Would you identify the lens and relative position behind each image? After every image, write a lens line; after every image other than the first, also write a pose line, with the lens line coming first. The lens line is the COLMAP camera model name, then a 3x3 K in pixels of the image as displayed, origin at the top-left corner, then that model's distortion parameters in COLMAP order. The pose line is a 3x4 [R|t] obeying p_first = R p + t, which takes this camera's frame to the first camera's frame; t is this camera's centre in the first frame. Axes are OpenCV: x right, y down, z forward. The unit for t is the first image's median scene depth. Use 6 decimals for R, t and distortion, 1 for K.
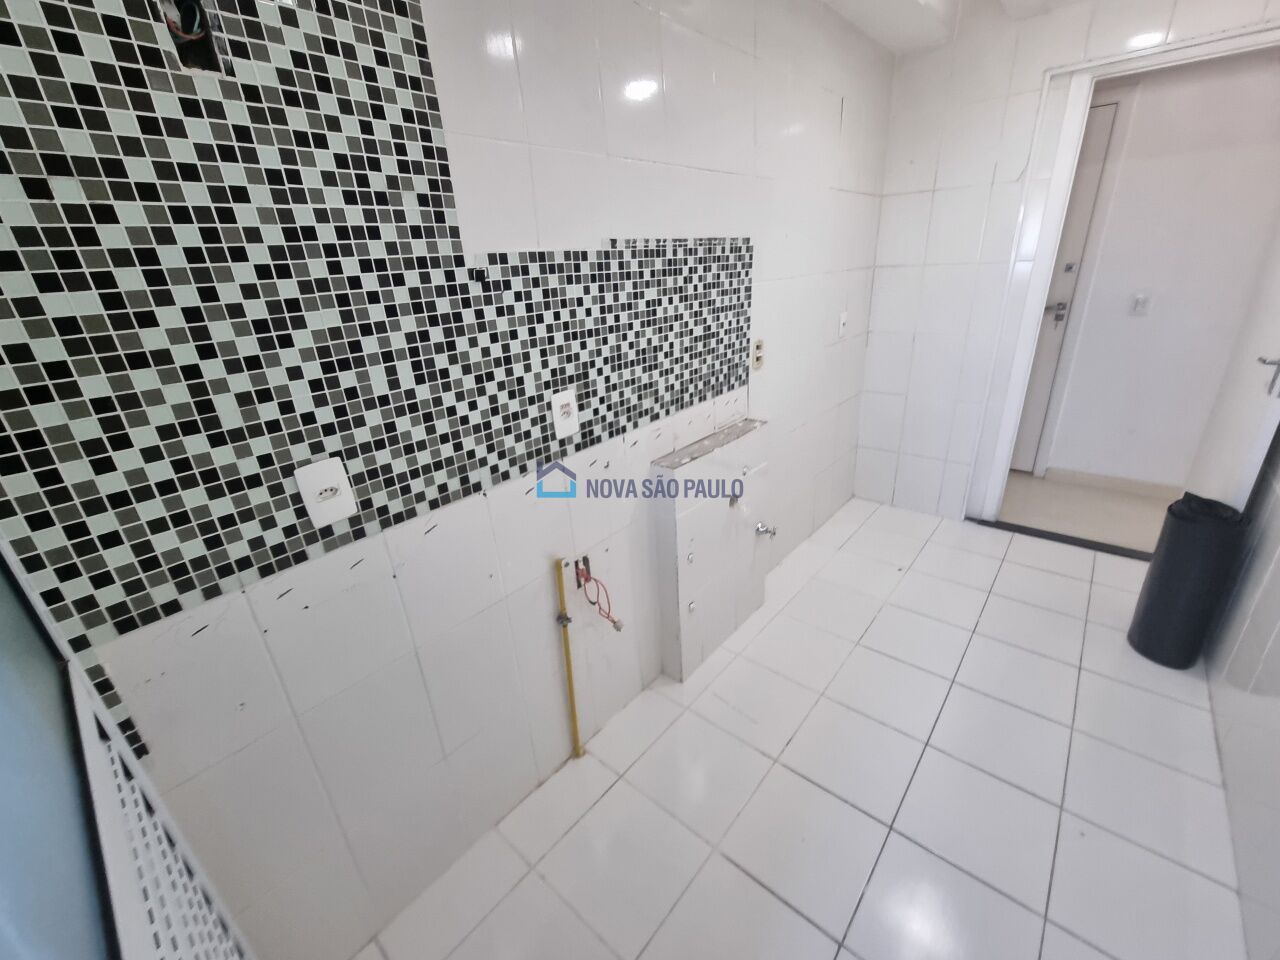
lens RADIAL K [[528.9, 0, 642.3], [0, 528.9, 488.4], [0, 0, 1]] dist [-0.002964, -0.000083]
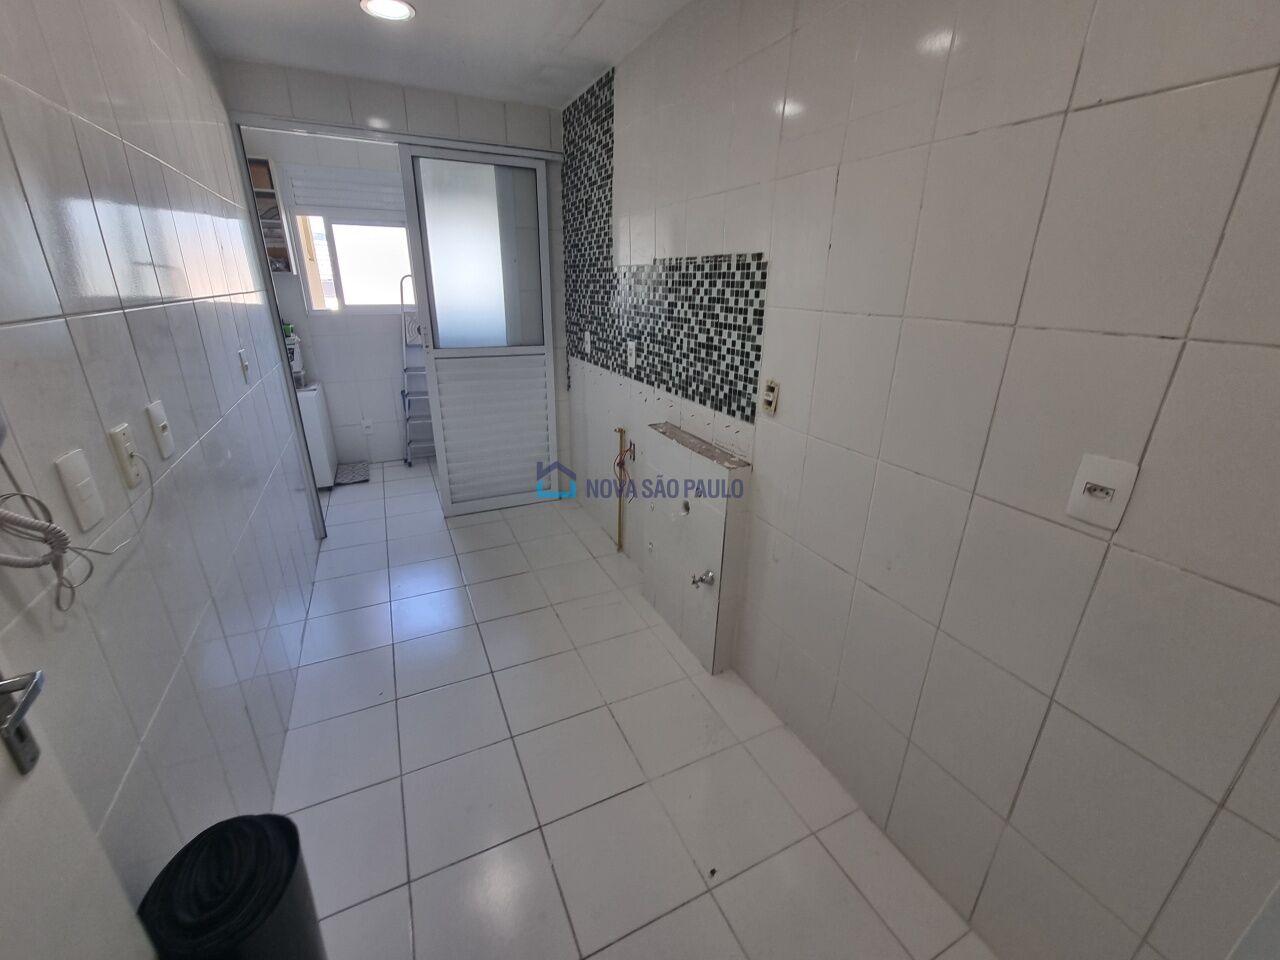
lens RADIAL K [[528.9, 0, 639.5], [0, 528.9, 471.2], [0, 0, 1]] dist [-0.002964, -0.000083]
pose [[-0.405490, 0.373872, -0.834145, 1.212016], [-0.331538, 0.790245, 0.515360, -0.619281], [0.851857, 0.485524, -0.196484, 1.272313]]
